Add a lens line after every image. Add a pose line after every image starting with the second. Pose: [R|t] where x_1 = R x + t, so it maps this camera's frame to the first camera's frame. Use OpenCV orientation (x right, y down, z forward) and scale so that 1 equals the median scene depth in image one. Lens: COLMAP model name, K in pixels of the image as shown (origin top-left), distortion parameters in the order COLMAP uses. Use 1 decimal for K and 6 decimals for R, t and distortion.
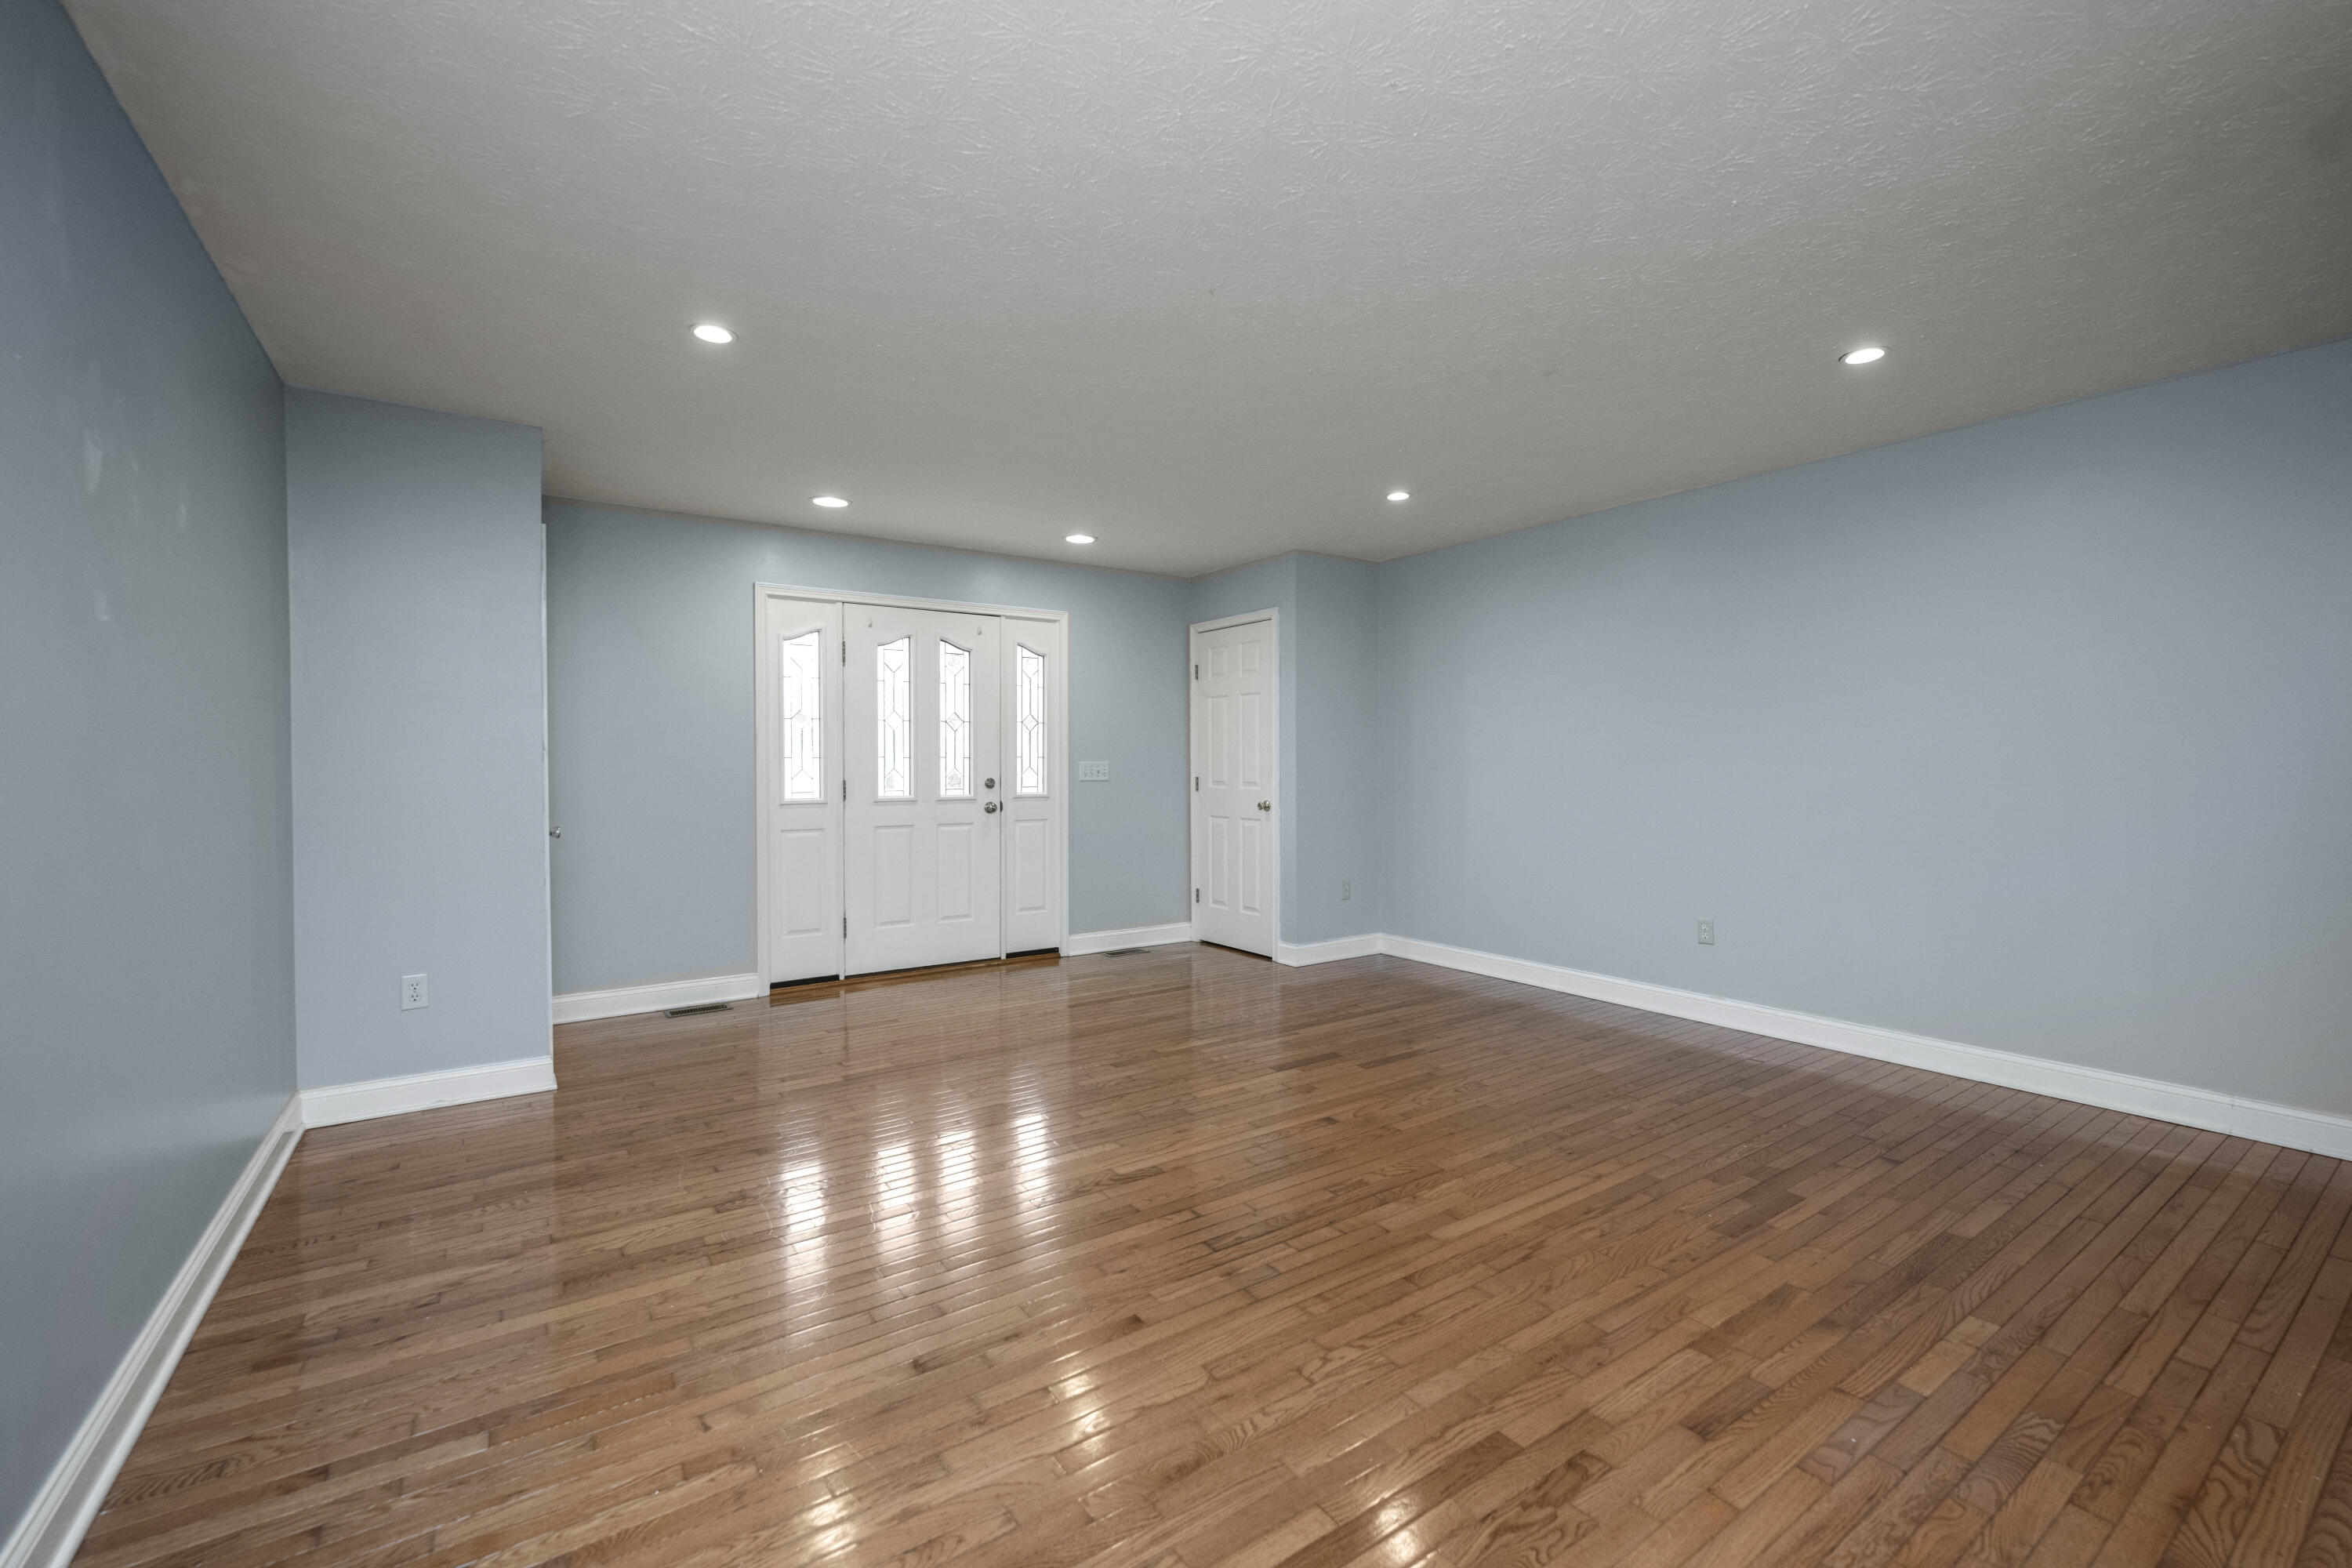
lens RADIAL K [[973.3, 0, 1176.8], [0, 973.3, 772.6], [0, 0, 1]] dist [-0.002948, 0.000943]
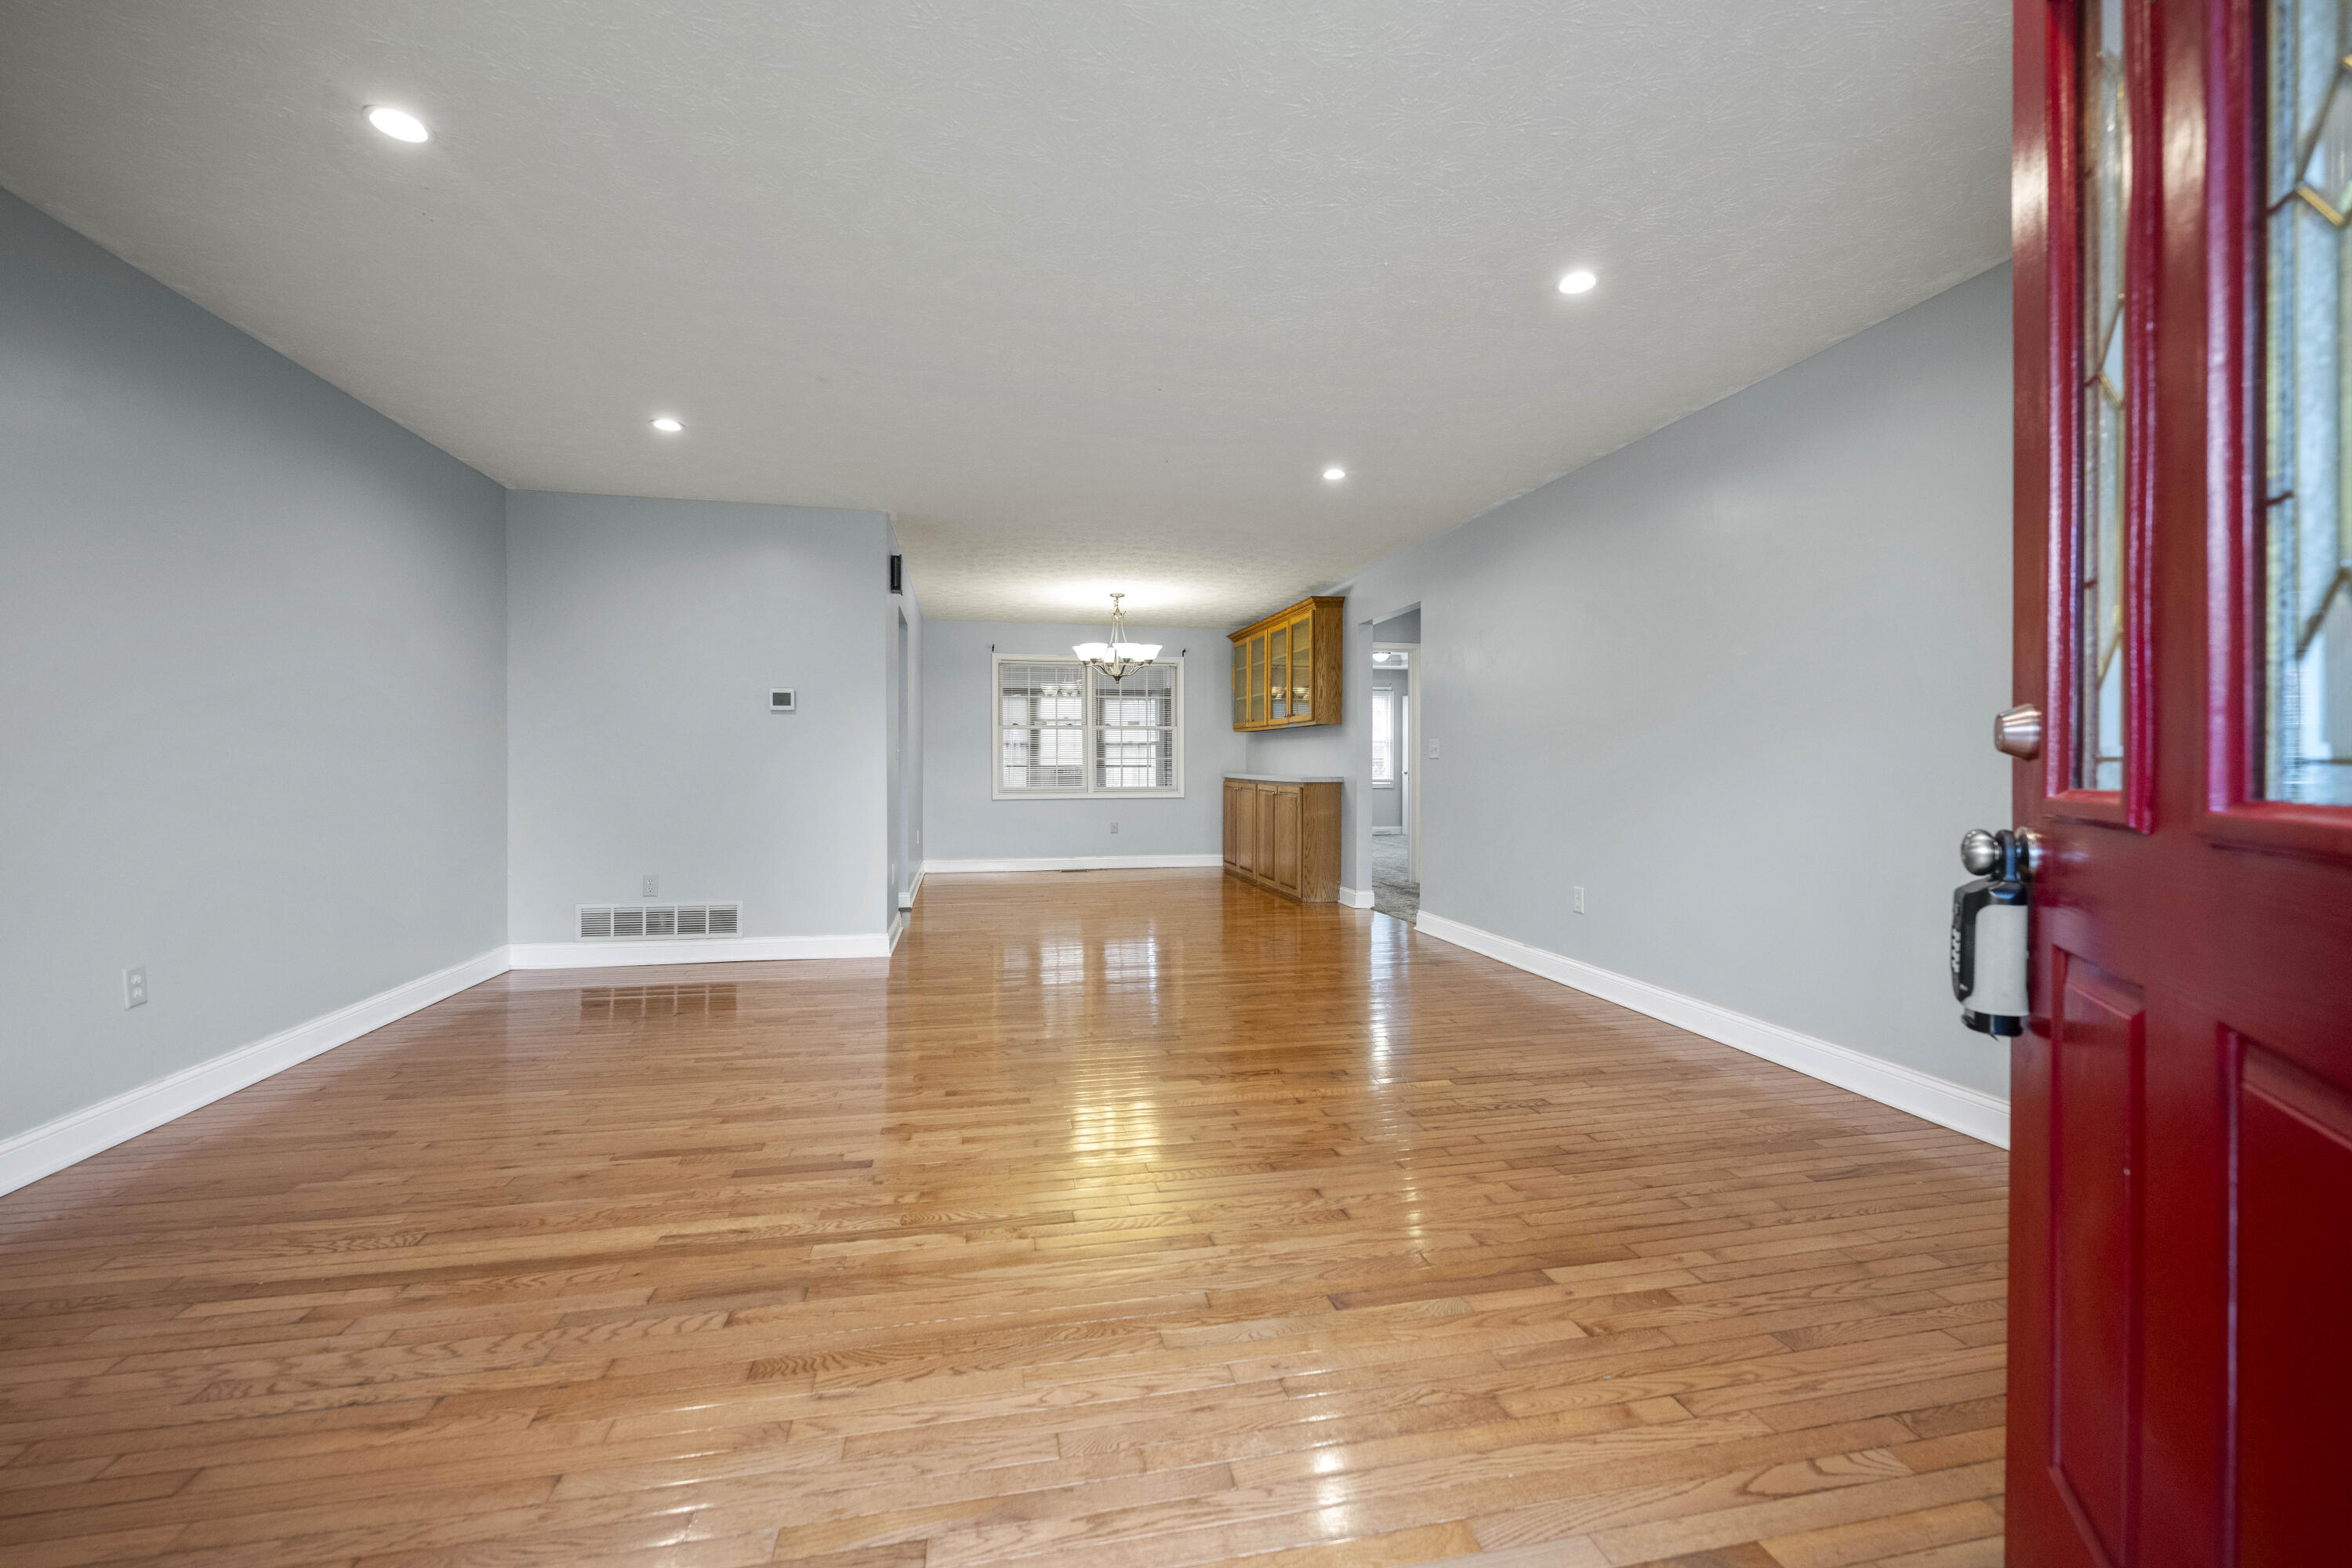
lens RADIAL K [[943.5, 0, 1165.7], [0, 943.5, 776.0], [0, 0, 1]] dist [-0.001211, -0.000318]
pose [[-0.917885, -0.003478, 0.396832, -0.259637], [0.004038, 0.999828, 0.018103, 0.019816], [-0.396827, 0.018219, -0.917713, 1.142900]]
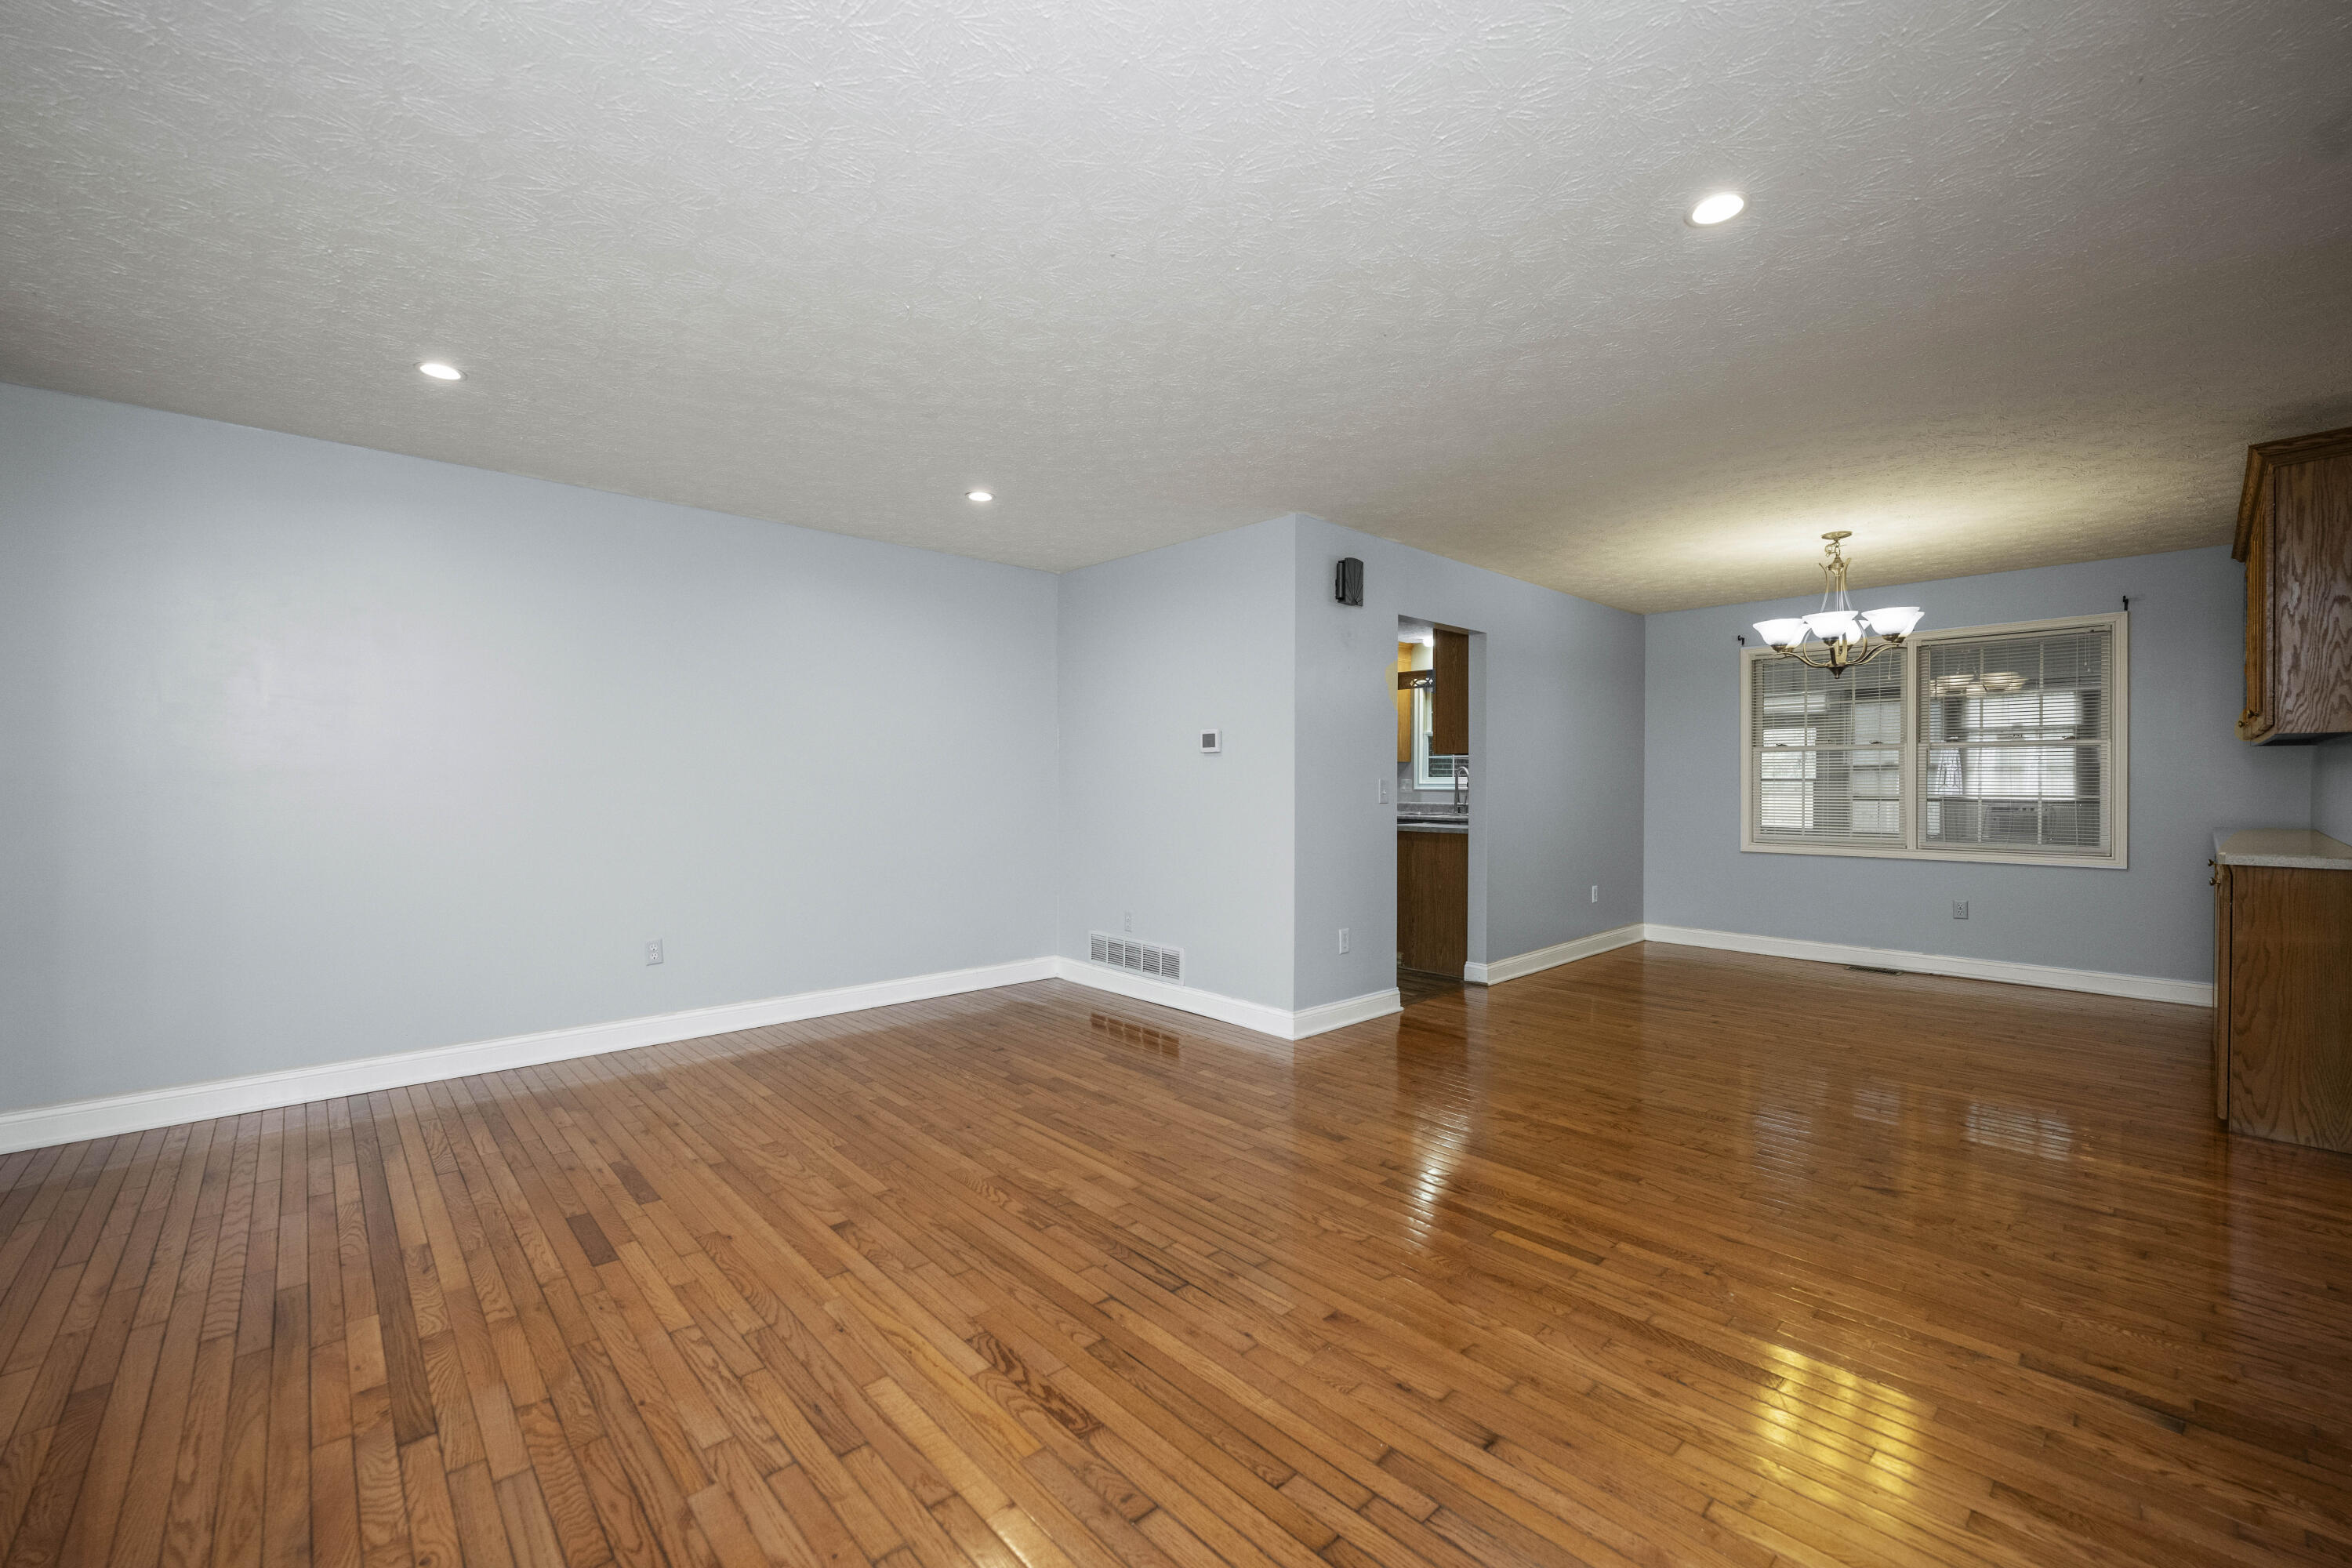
lens RADIAL K [[943.5, 0, 1176.6], [0, 943.5, 786.3], [0, 0, 1]] dist [-0.001211, -0.000318]
pose [[-0.138821, -0.001641, 0.990316, -0.420759], [0.006679, 0.999974, 0.002593, -0.002553], [-0.990295, 0.006974, -0.138806, 0.540419]]
